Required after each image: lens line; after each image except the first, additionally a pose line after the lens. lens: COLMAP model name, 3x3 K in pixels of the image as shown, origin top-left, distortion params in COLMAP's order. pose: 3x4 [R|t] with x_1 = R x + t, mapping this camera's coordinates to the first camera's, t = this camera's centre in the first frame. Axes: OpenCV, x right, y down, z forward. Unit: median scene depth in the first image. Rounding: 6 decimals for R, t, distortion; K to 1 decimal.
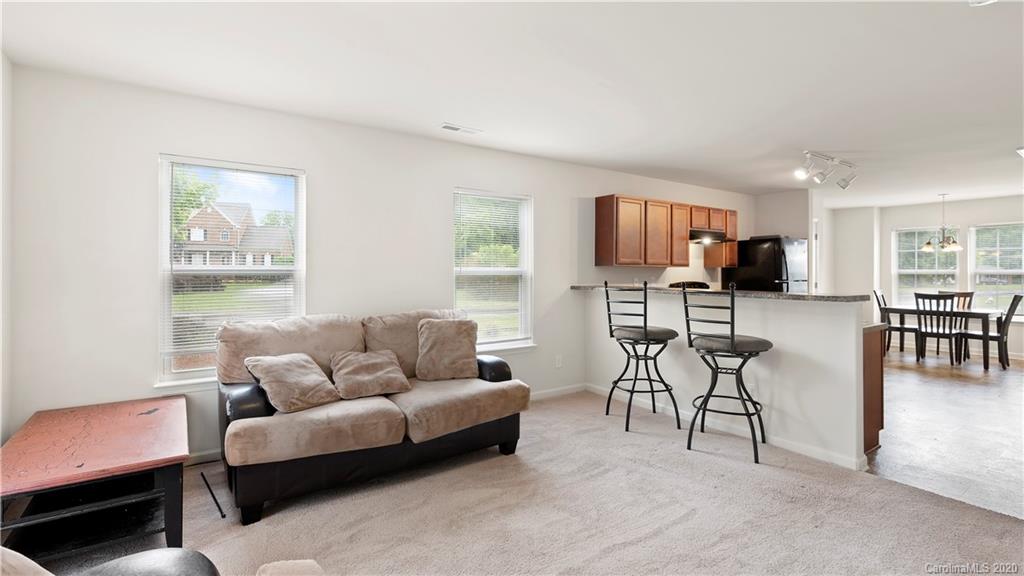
lens RADIAL K [[482.7, 0, 506.8], [0, 482.7, 275.4], [0, 0, 1]] dist [-0.007530, 0.002573]
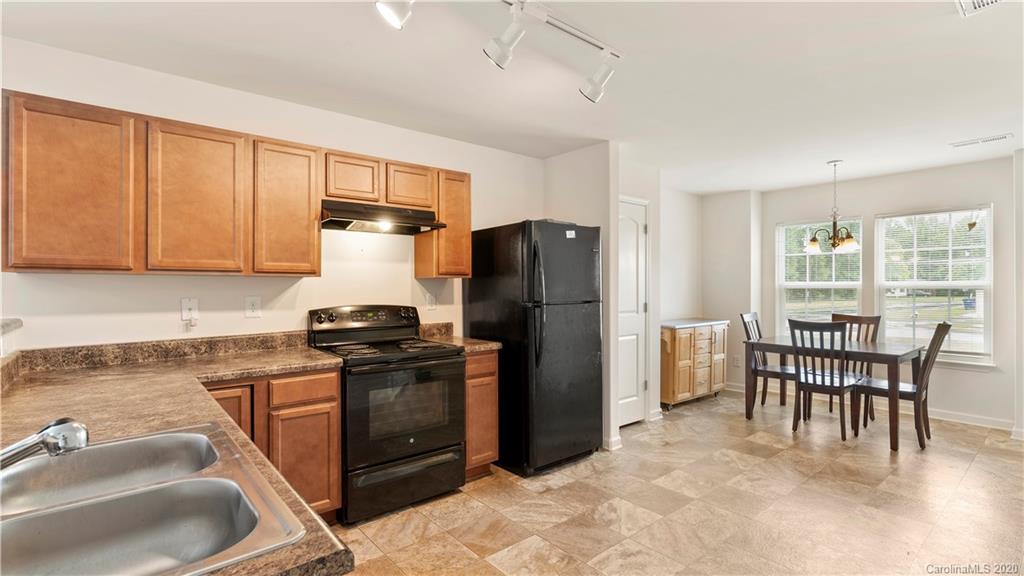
lens RADIAL K [[482.7, 0, 518.6], [0, 482.7, 288.6], [0, 0, 1]] dist [-0.007530, 0.002573]
pose [[0.995498, -0.002314, 0.094753, 0.450380], [0.002132, 0.999996, 0.002022, -0.005009], [-0.094757, -0.001811, 0.995499, 0.424994]]
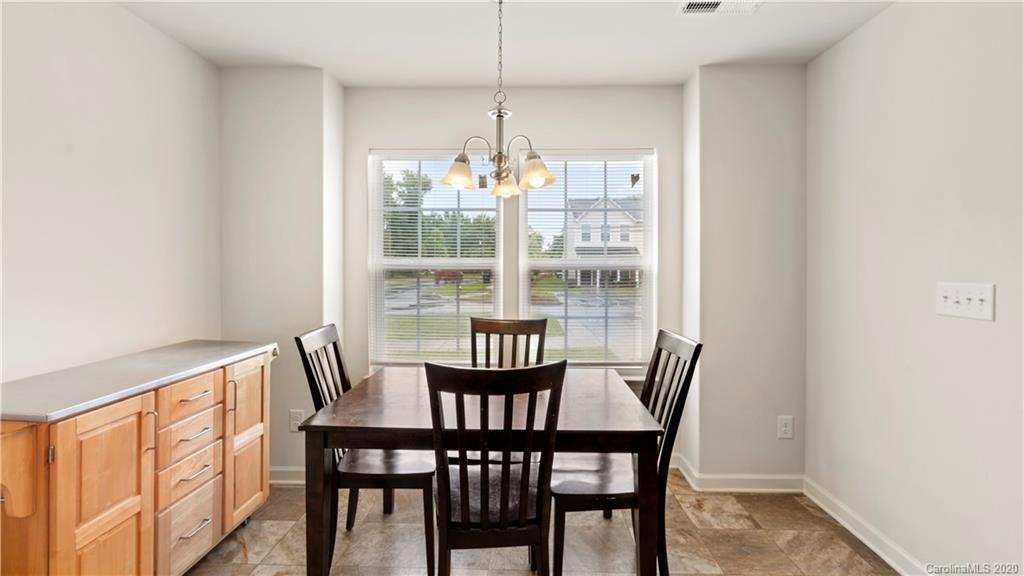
lens RADIAL K [[482.7, 0, 512.9], [0, 482.7, 267.3], [0, 0, 1]] dist [-0.007530, 0.002573]
pose [[0.613144, -0.001100, 0.789970, 0.709545], [0.000673, 0.999999, 0.000870, -0.005929], [-0.789971, -0.000002, 0.613145, 0.846386]]
